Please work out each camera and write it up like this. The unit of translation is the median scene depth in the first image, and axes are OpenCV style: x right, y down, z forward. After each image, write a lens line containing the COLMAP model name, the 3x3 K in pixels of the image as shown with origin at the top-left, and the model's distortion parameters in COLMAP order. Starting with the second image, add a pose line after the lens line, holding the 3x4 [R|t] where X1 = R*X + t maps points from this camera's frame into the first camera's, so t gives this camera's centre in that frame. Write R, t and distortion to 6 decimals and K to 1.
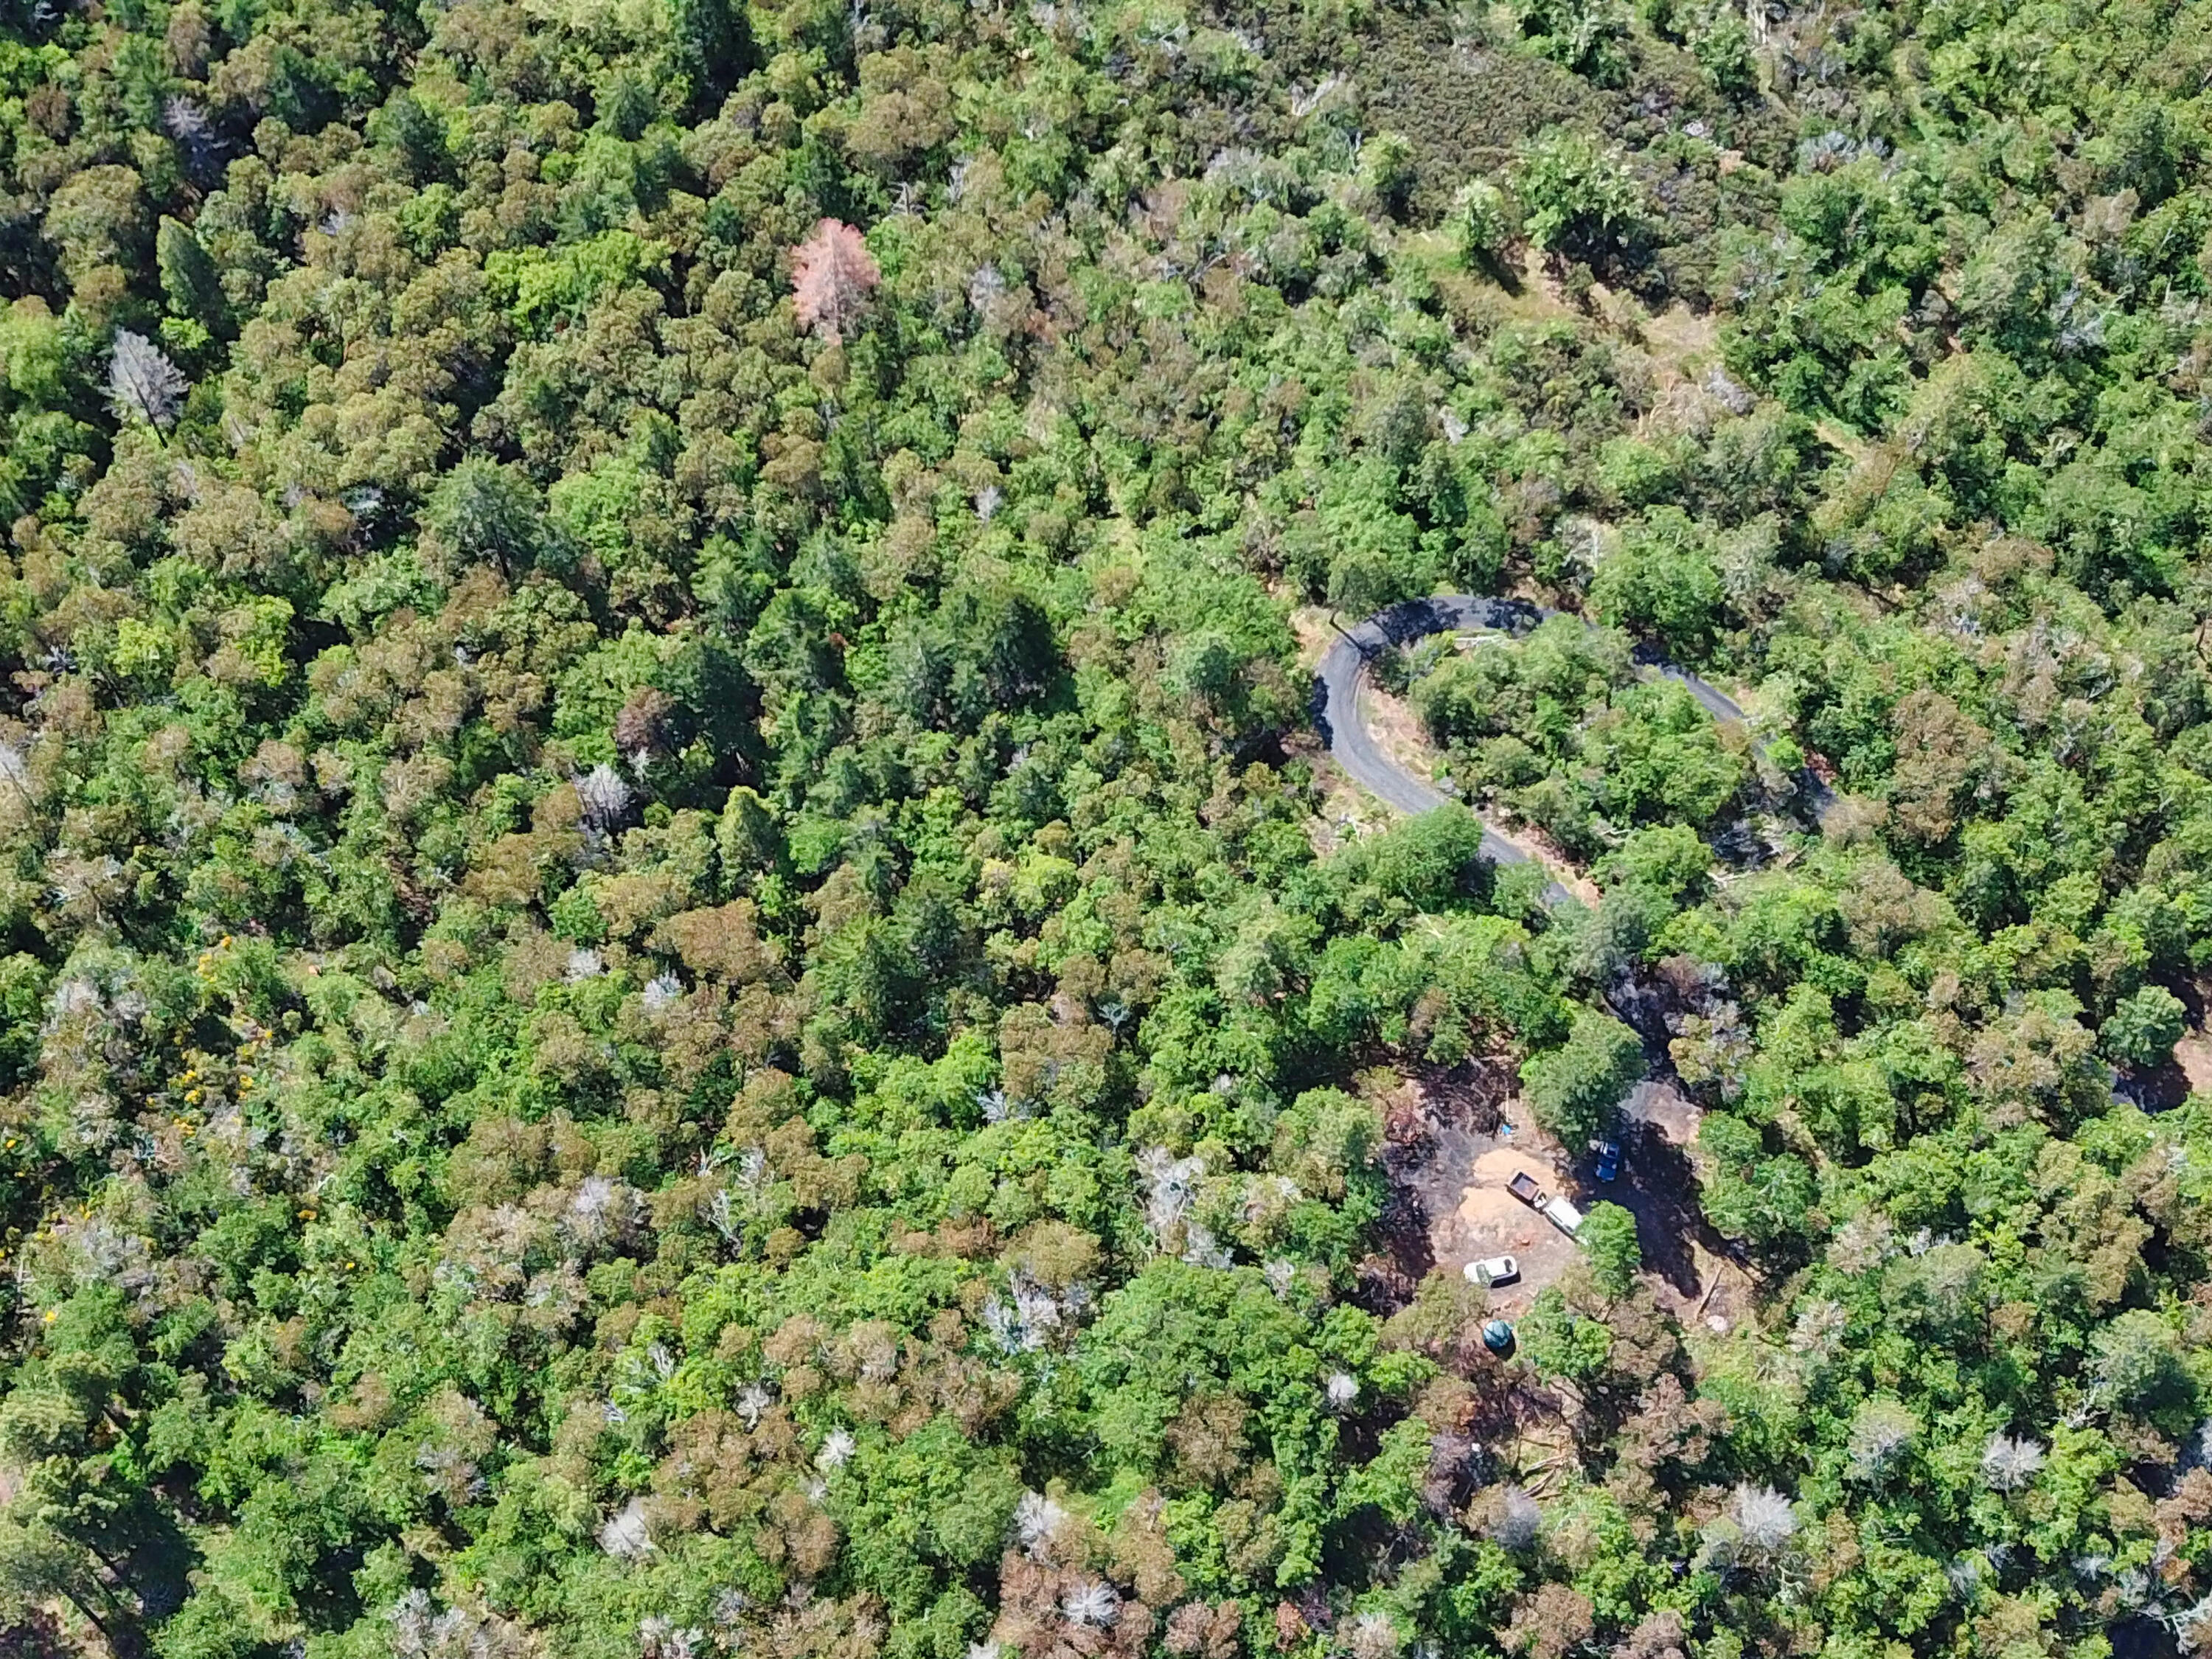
lens RADIAL K [[3359.0, 0, 1071.7], [0, 3359.0, 836.3], [0, 0, 1]] dist [0.330129, -1.797113]
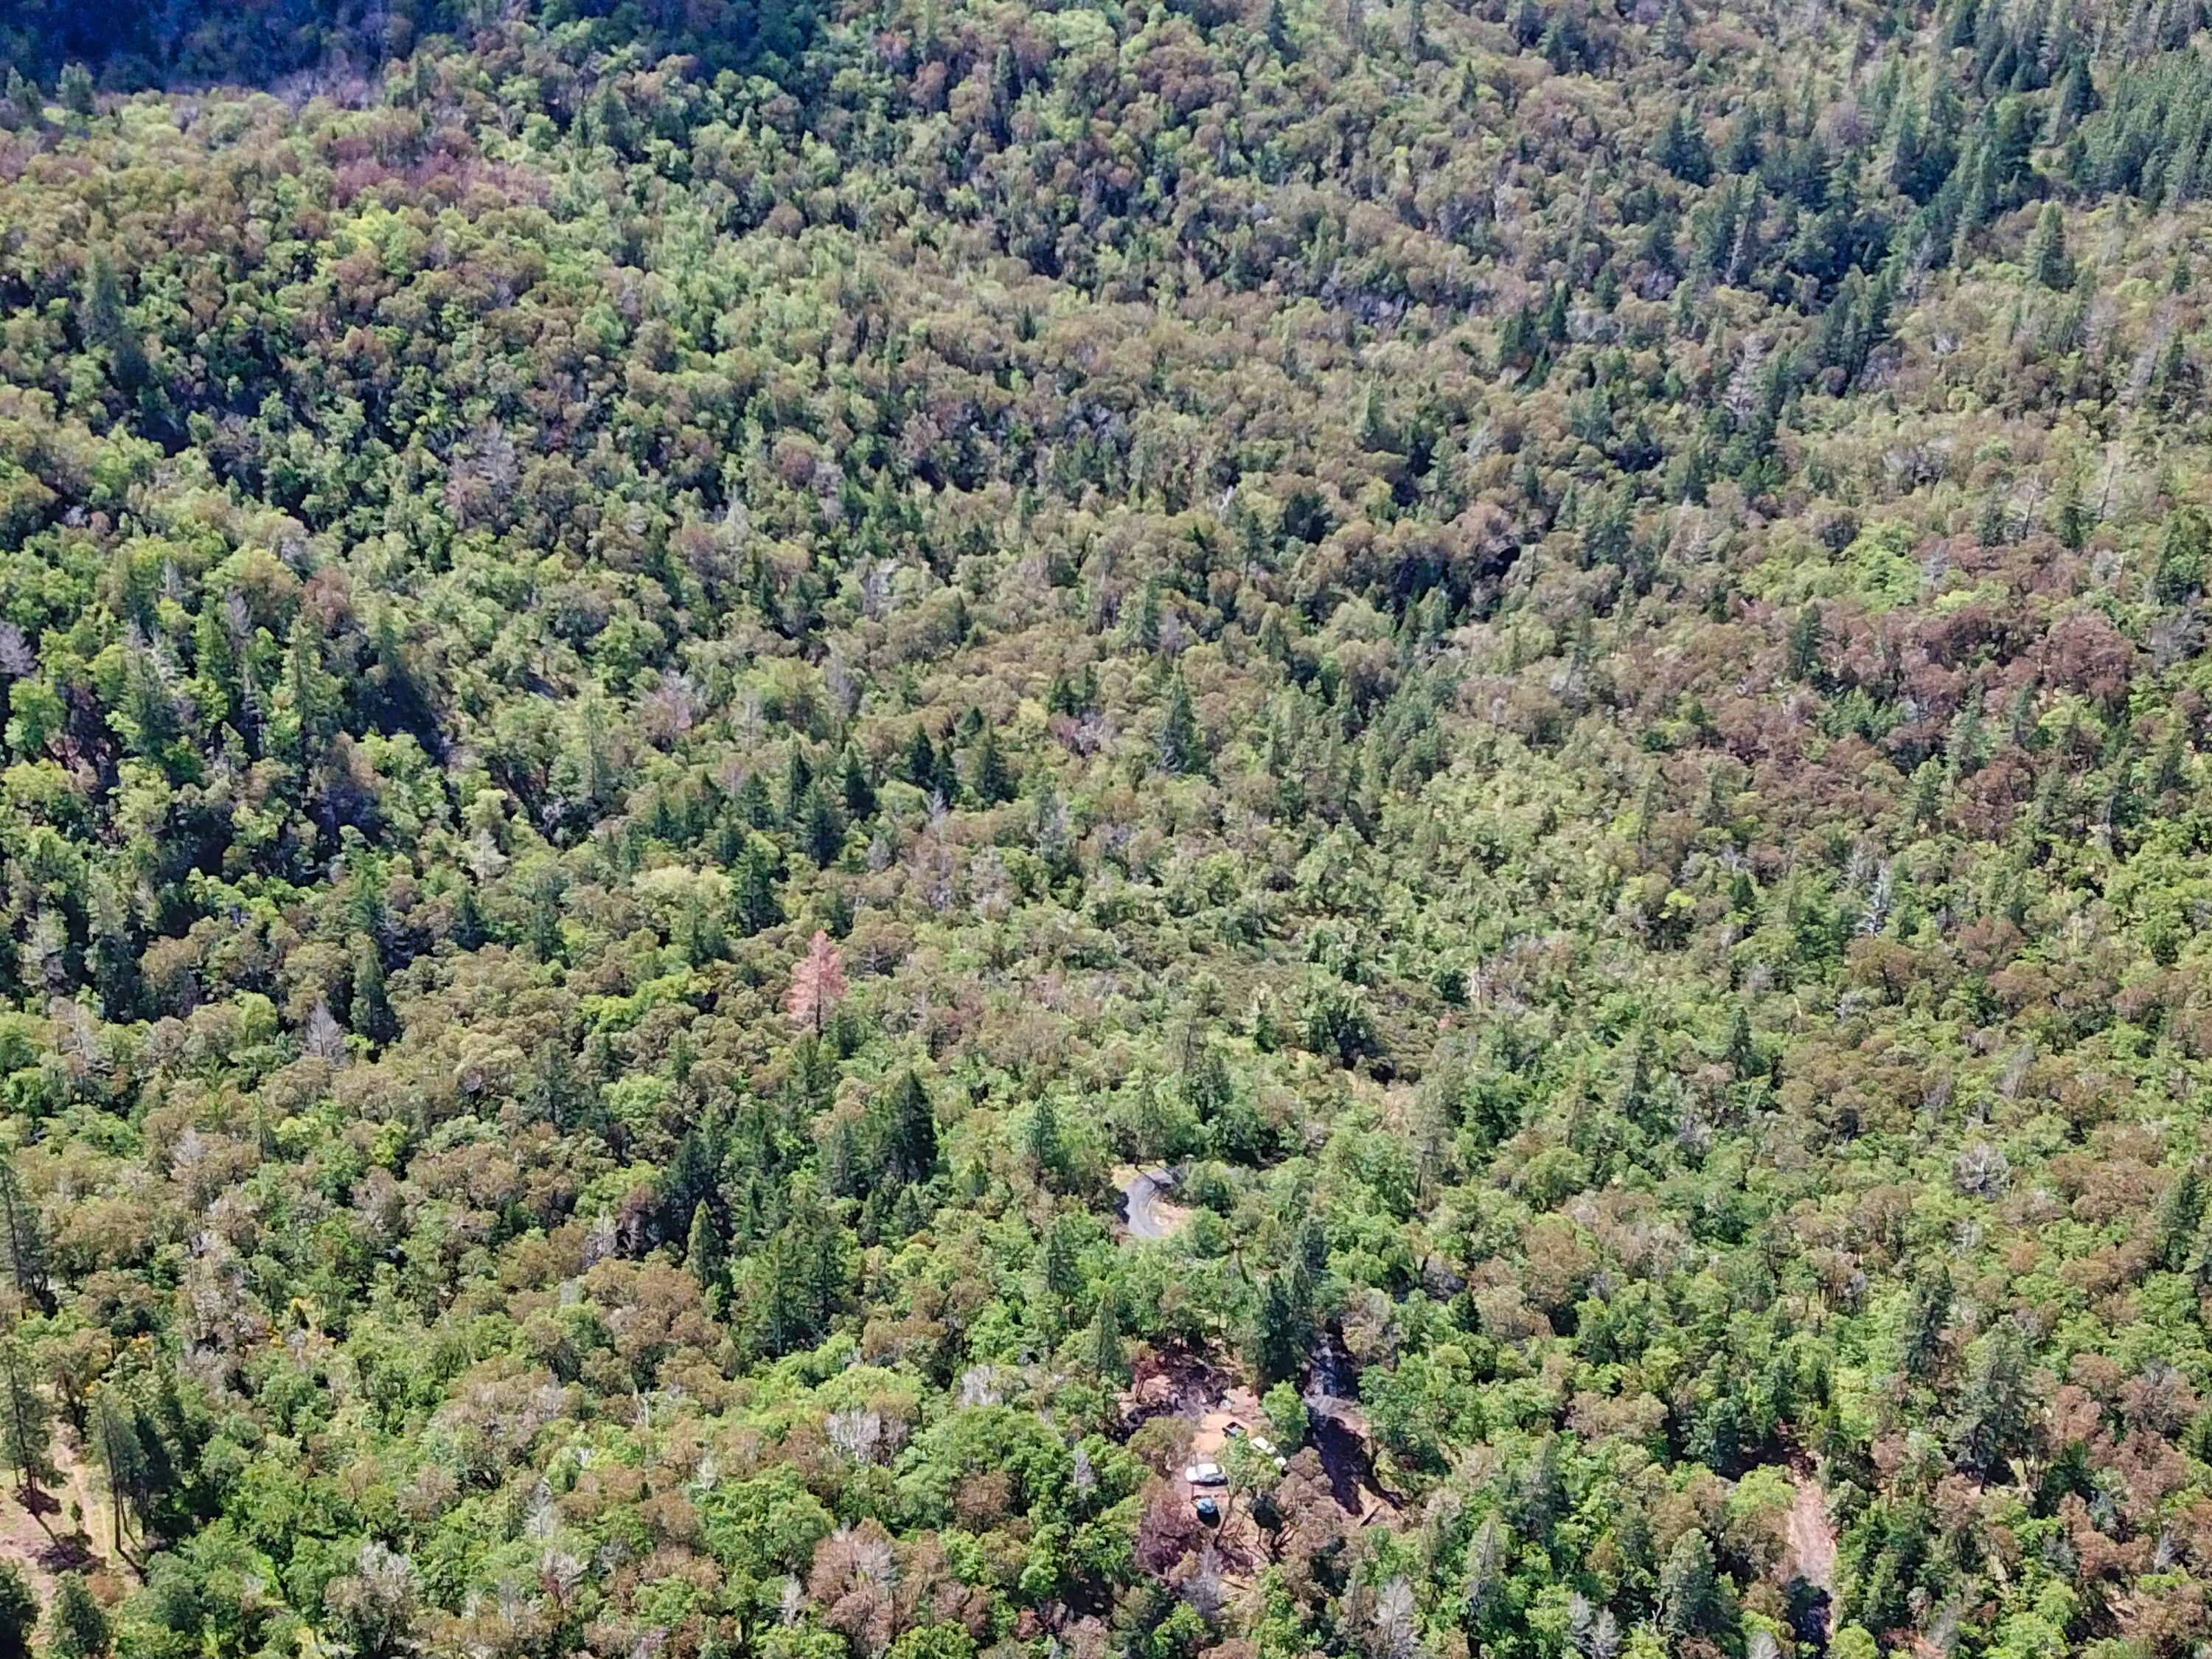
lens RADIAL K [[3359.0, 0, 1071.7], [0, 3359.0, 836.3], [0, 0, 1]] dist [0.330129, -1.797113]
pose [[0.996691, 0.068900, -0.043130, 0.103359], [-0.080950, 0.793105, -0.603681, 0.691690], [-0.007387, 0.605175, 0.796058, -0.208010]]
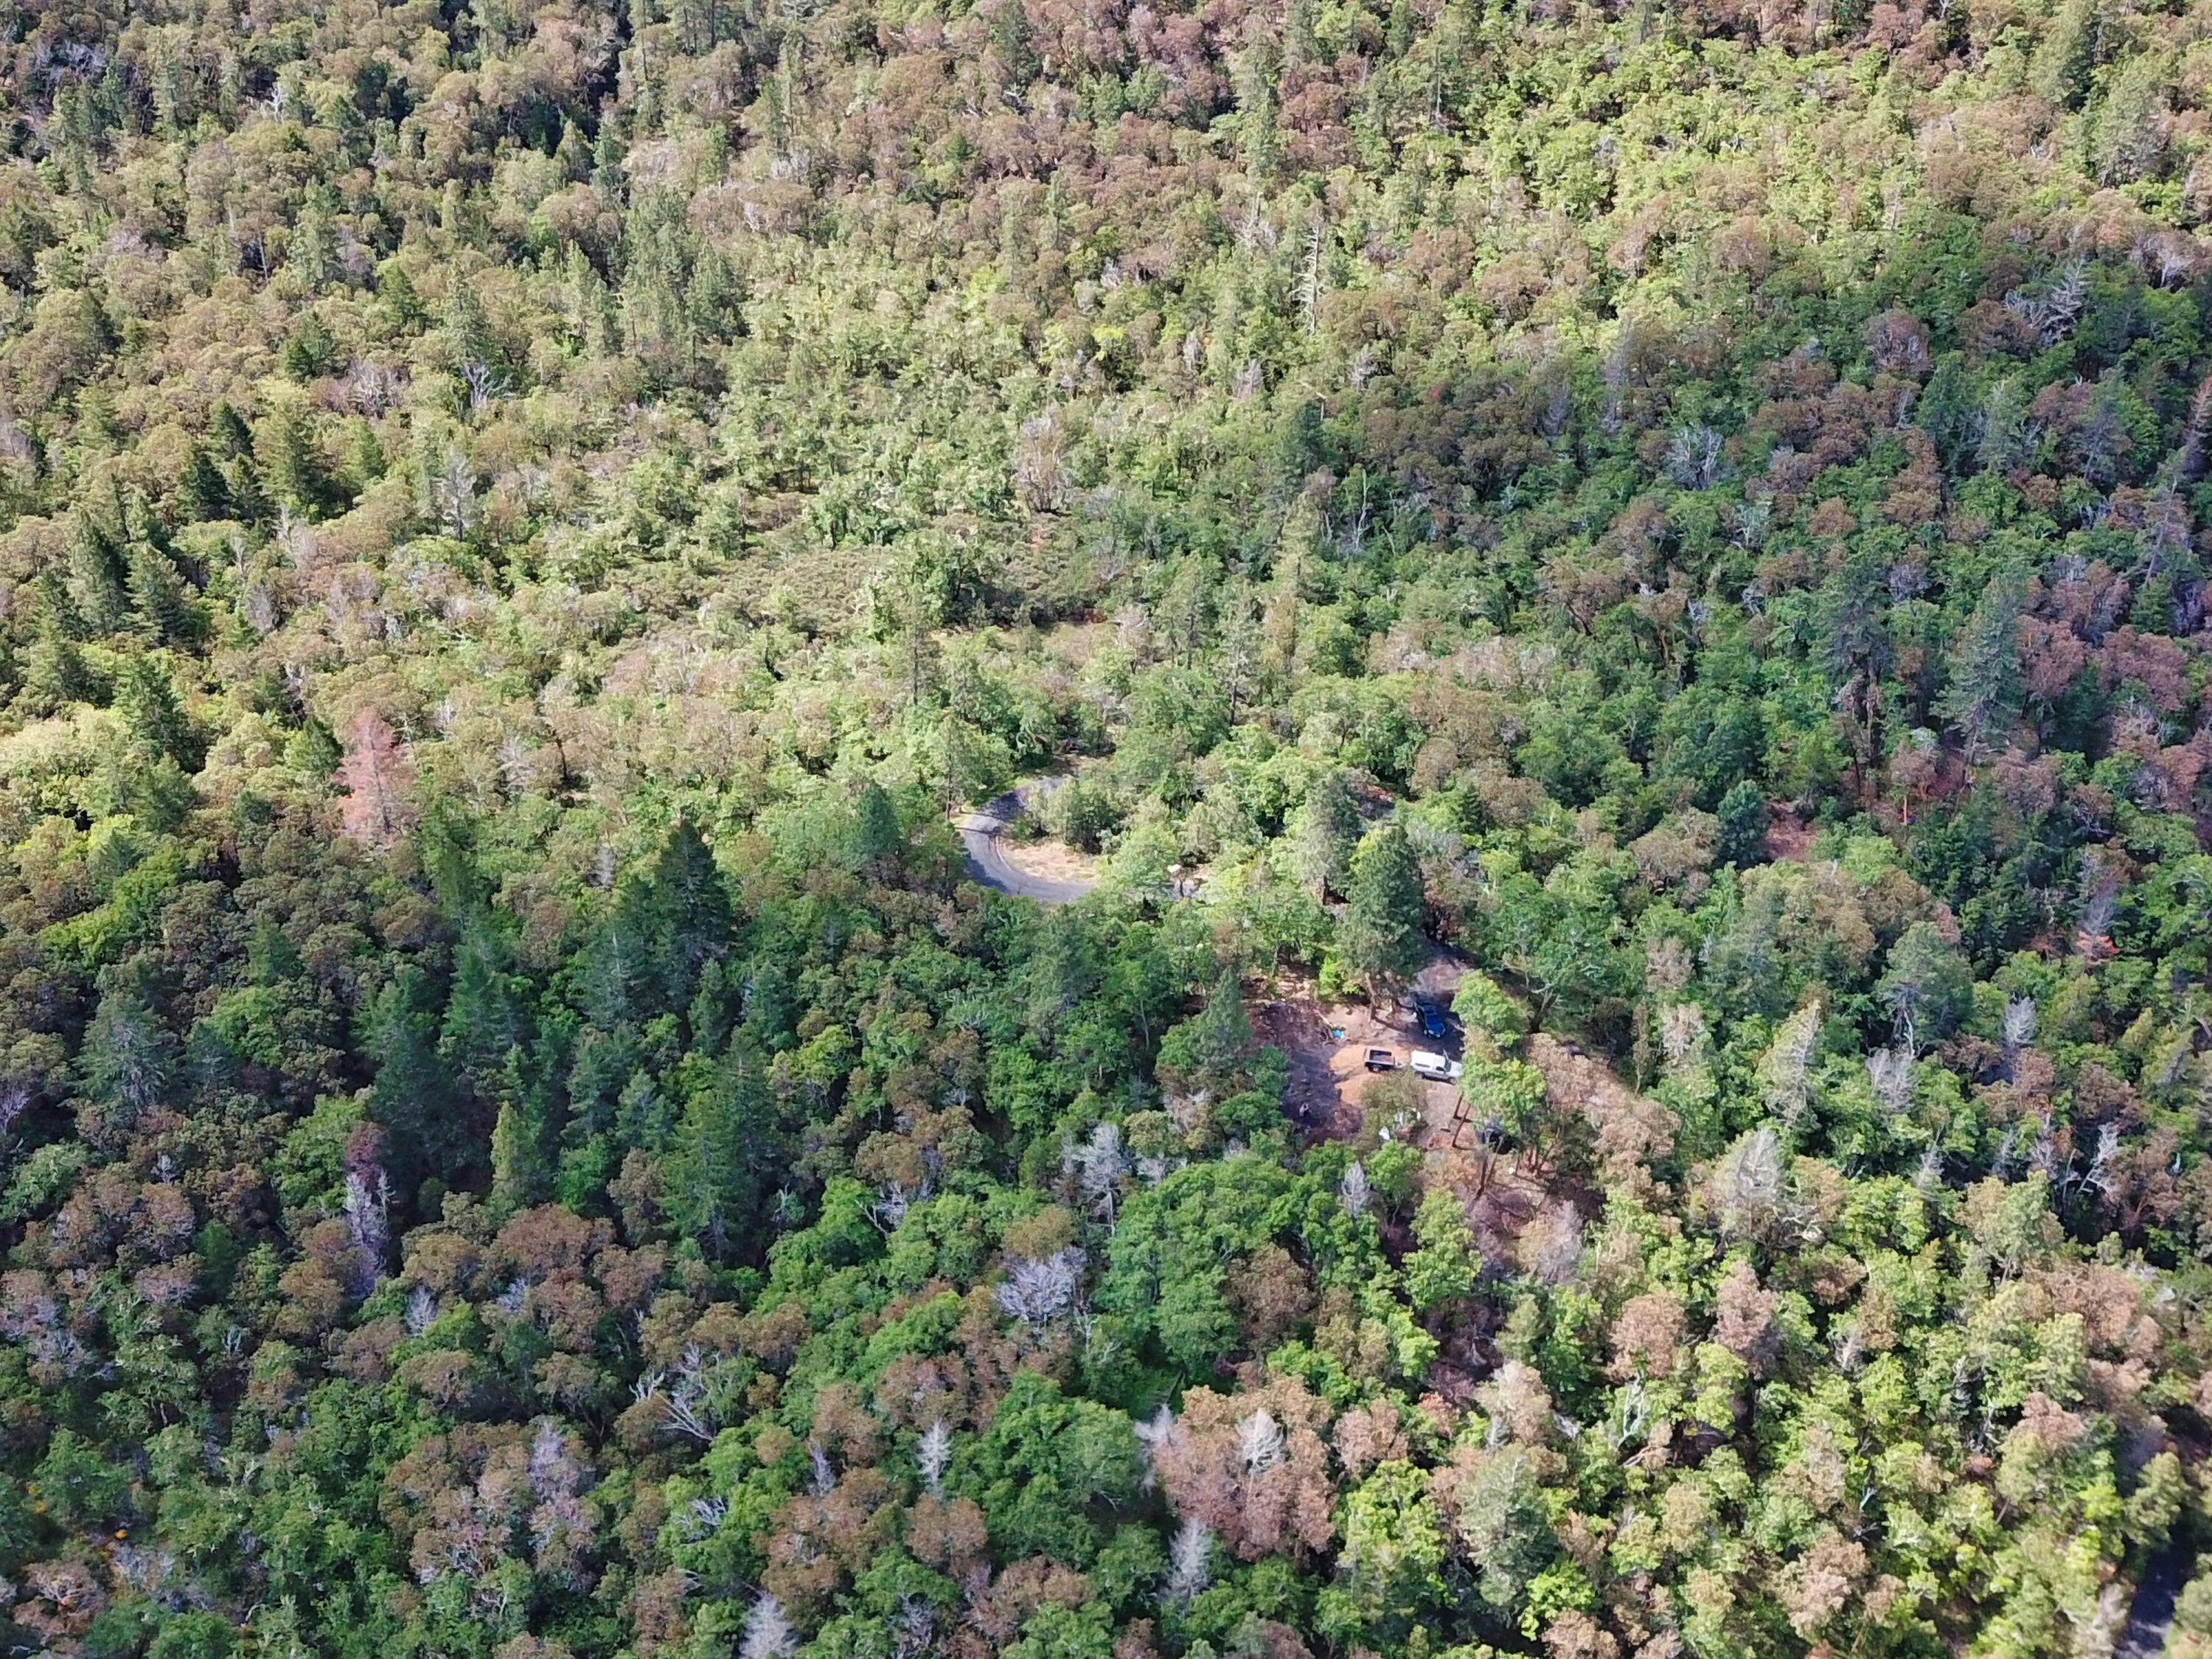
lens RADIAL K [[2855.5, 0, 1106.0], [0, 2855.5, 829.5], [0, 0, 1]] dist [0.138412, -0.796844]
pose [[0.859221, -0.332399, 0.388908, -0.242869], [0.481092, 0.783557, -0.393178, 0.330817], [-0.174040, 0.524928, 0.833163, 0.227981]]
